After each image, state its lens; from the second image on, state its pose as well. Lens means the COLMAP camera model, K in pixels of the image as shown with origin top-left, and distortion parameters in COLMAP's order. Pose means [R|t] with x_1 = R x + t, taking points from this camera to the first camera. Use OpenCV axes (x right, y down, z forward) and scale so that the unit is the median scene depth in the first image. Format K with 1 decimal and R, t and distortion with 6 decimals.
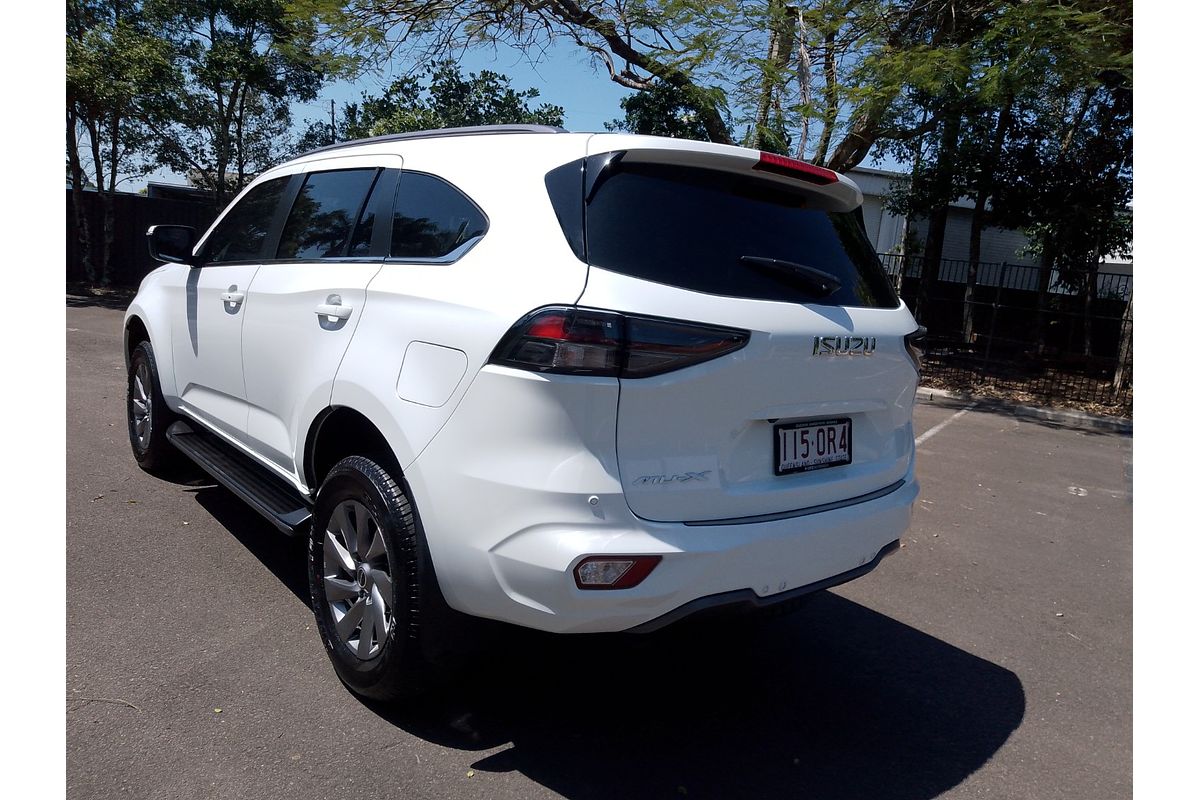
lens RADIAL K [[774.5, 0, 598.1], [0, 774.5, 395.8], [0, 0, 1]] dist [-0.006677, -0.006662]
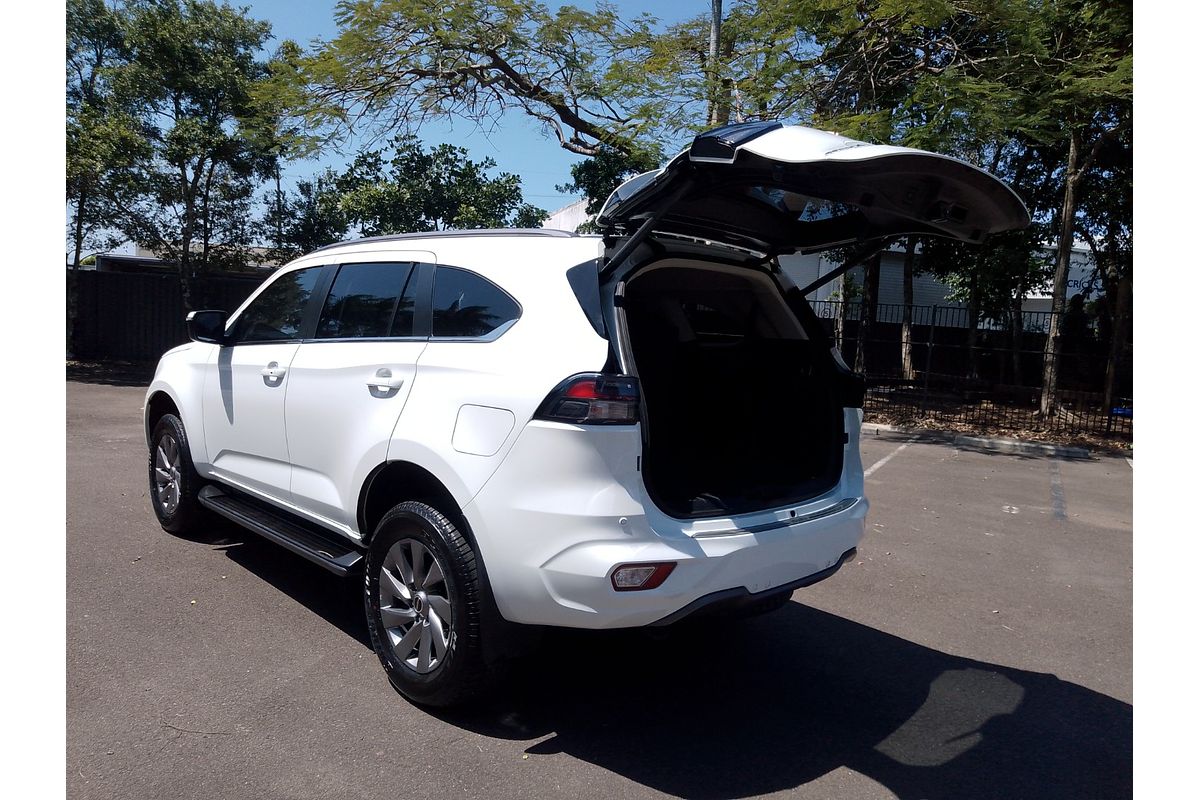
lens RADIAL K [[770.5, 0, 600.0], [0, 770.5, 400.0], [0, 0, 1]] dist [0.003332, -0.002293]
pose [[0.996973, -0.045520, 0.063029, -0.055054], [0.049203, 0.997094, -0.058159, 0.002751], [-0.060199, 0.061084, 0.996316, -0.140165]]
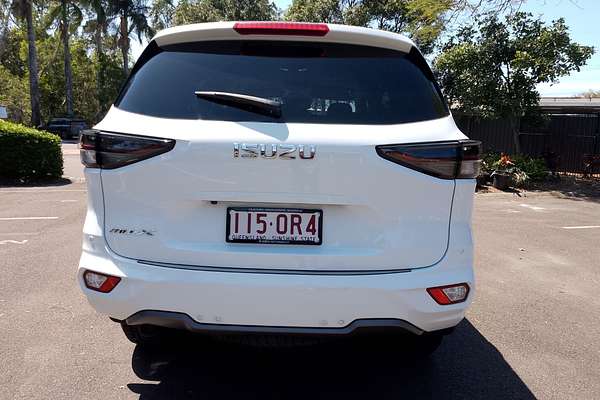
lens RADIAL K [[438.7, 0, 331.8], [0, 438.7, 199.0], [0, 0, 1]] dist [0.007577, 0.001564]
pose [[0.775421, 0.036841, -0.630369, 0.487712], [-0.062365, 0.997884, -0.018396, 0.013932], [0.628357, 0.053577, 0.776078, 0.263677]]
